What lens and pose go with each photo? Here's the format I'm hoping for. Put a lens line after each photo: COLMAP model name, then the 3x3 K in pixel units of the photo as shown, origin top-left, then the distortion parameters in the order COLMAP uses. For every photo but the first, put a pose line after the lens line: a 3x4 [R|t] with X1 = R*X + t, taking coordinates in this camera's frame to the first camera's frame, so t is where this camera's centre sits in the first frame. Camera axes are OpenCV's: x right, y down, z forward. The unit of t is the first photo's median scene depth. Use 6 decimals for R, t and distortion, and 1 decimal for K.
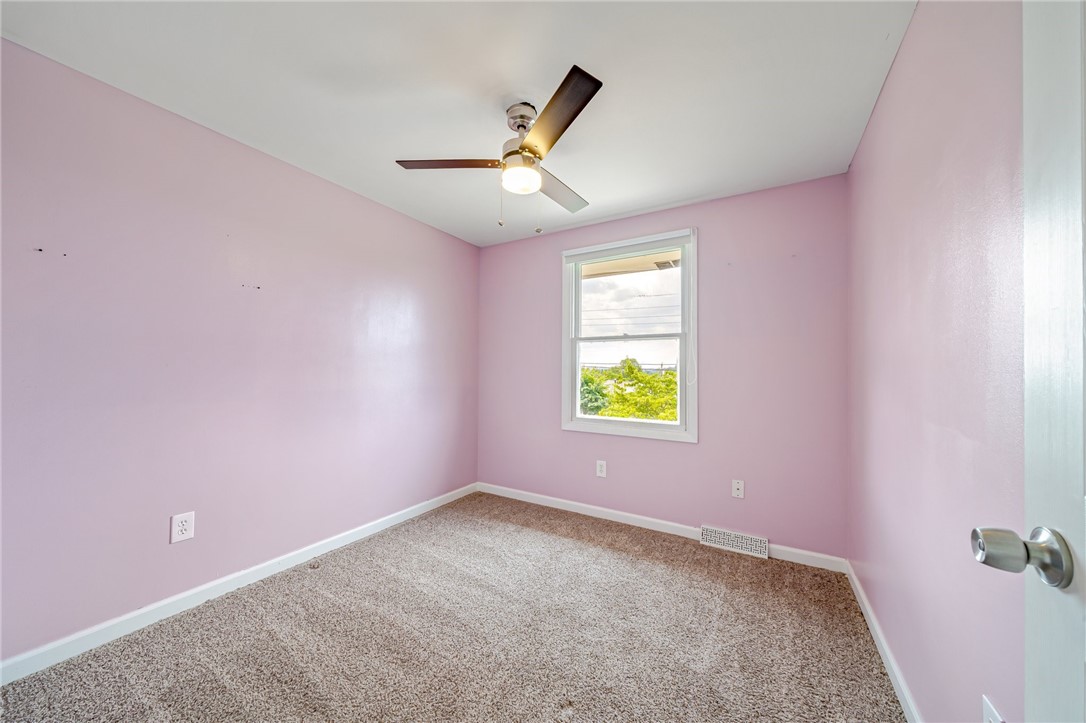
lens RADIAL K [[376.9, 0, 537.8], [0, 376.9, 366.2], [0, 0, 1]] dist [-0.000385, -0.000130]
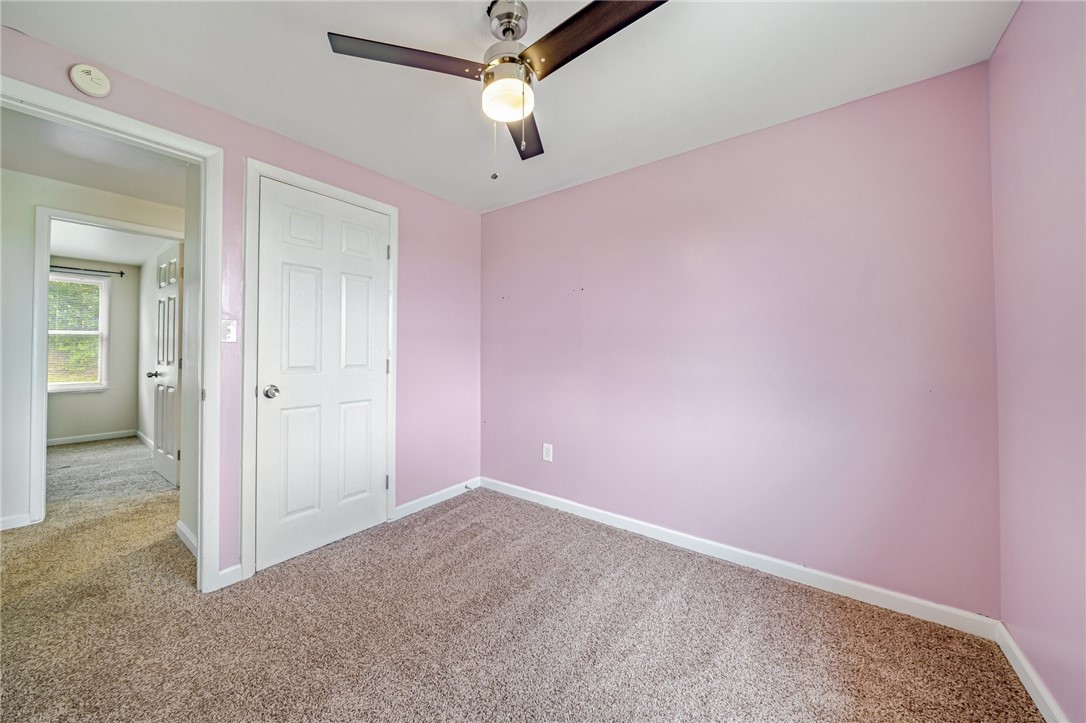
lens RADIAL K [[403.8, 0, 539.3], [0, 403.8, 349.3], [0, 0, 1]] dist [-0.000536, -0.000035]
pose [[-0.116902, -0.017497, -0.992989, 0.667169], [0.000229, 0.999844, -0.017645, 0.020284], [0.993143, -0.002290, -0.116880, 1.029108]]
